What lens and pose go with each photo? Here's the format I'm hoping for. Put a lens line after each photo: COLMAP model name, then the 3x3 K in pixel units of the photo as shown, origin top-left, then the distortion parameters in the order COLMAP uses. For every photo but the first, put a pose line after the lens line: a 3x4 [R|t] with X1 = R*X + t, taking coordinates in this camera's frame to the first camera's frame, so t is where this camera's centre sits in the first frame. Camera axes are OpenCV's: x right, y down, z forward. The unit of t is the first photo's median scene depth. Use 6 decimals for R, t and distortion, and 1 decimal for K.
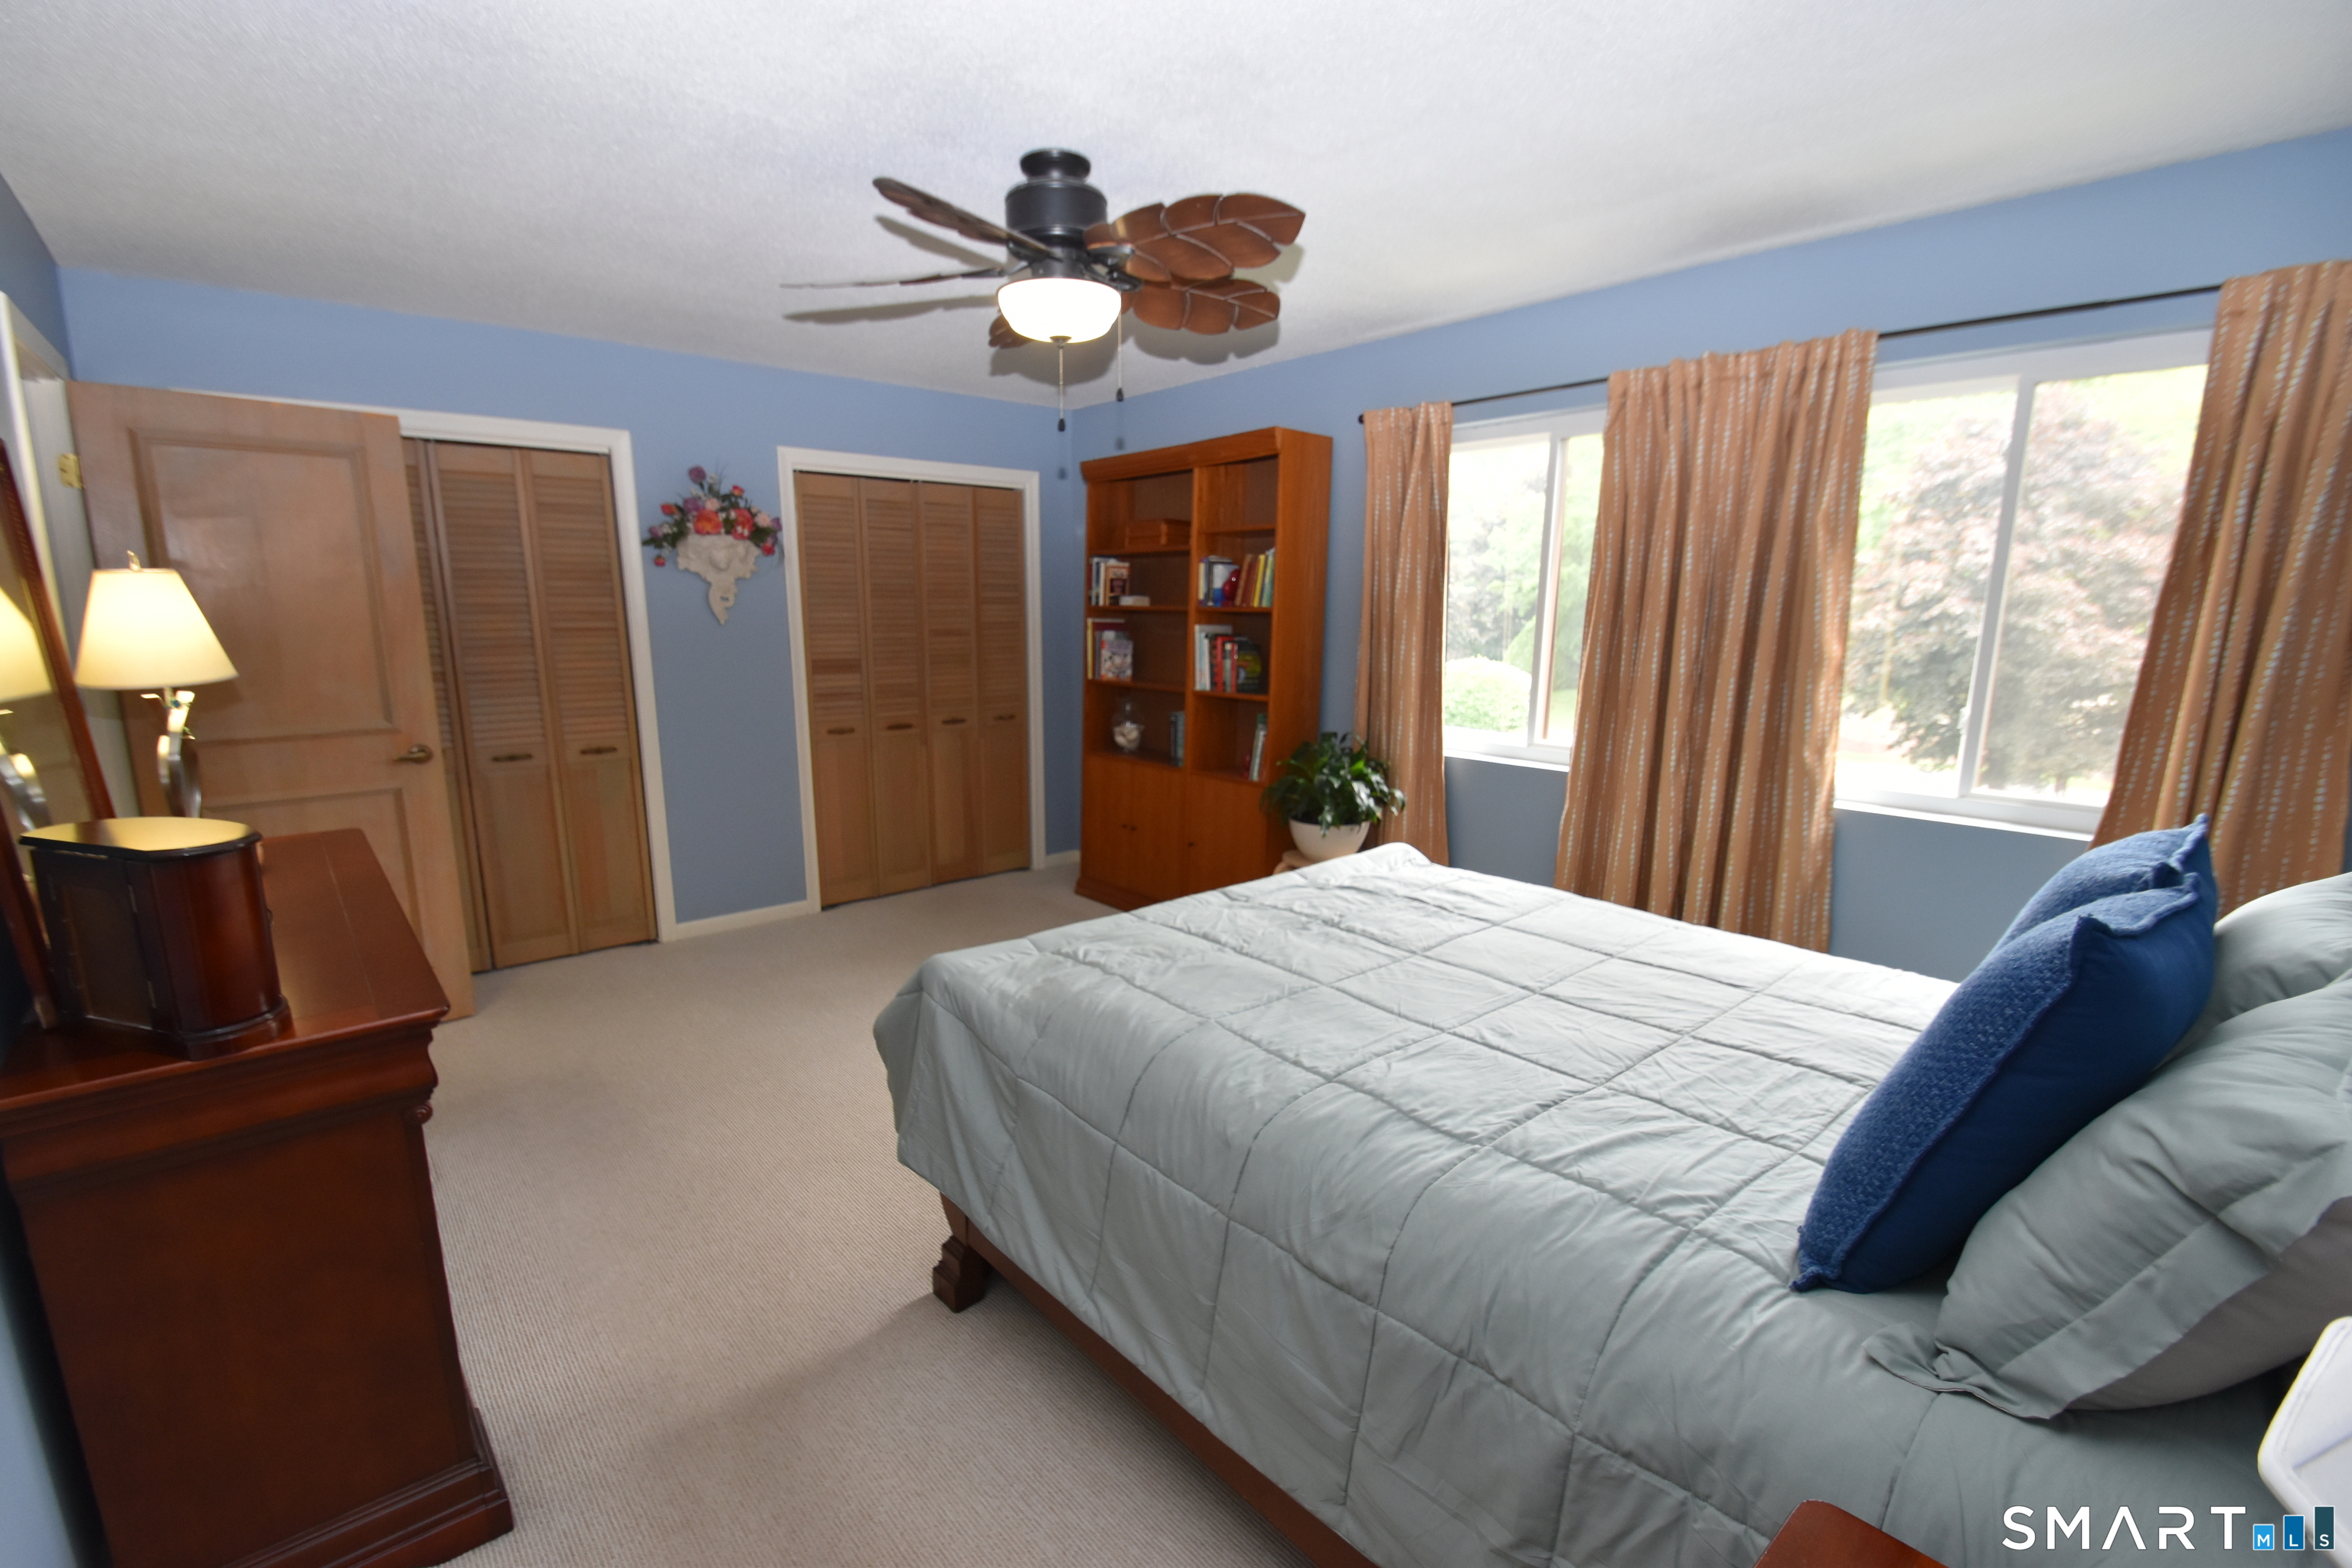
lens RADIAL K [[1040.6, 0, 1155.6], [0, 1040.6, 815.4], [0, 0, 1]] dist [0.015253, -0.017308]
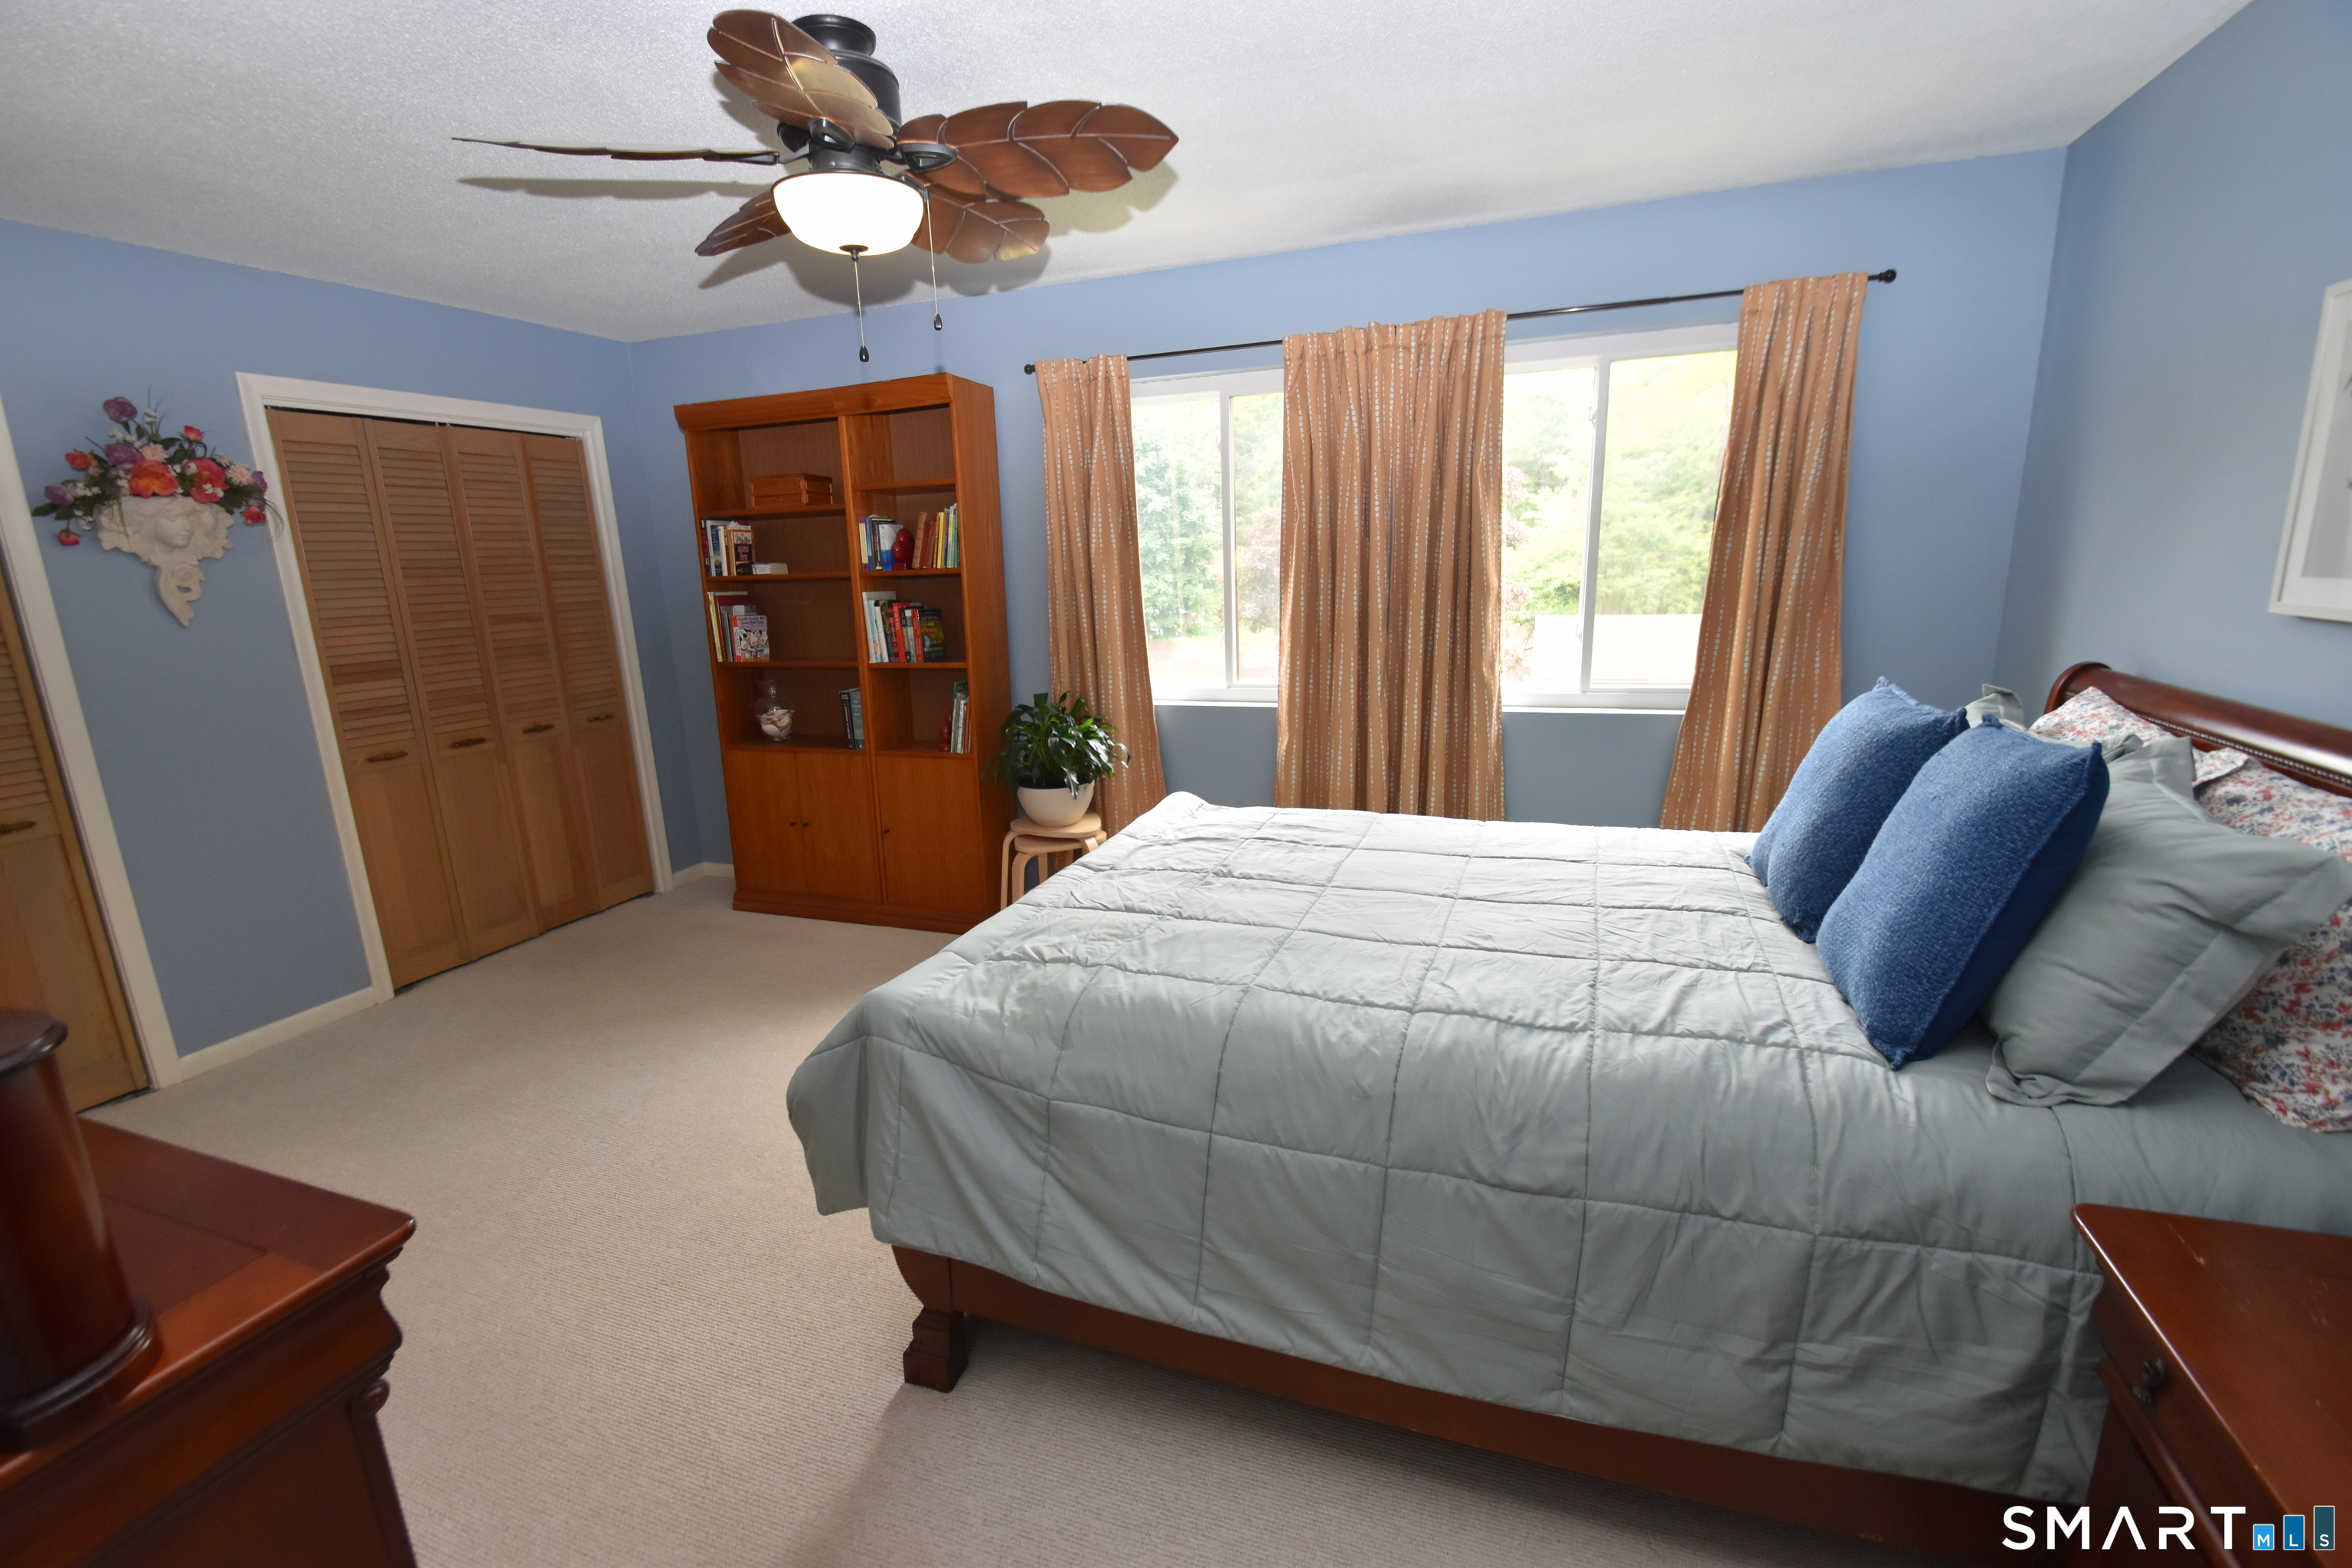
lens RADIAL K [[1040.6, 0, 1155.6], [0, 1040.6, 815.4], [0, 0, 1]] dist [0.015253, -0.017308]
pose [[0.874808, -0.149164, 0.460935, -0.351080], [0.134747, 0.988795, 0.064249, -0.026006], [-0.465353, 0.005904, 0.885105, 0.145980]]
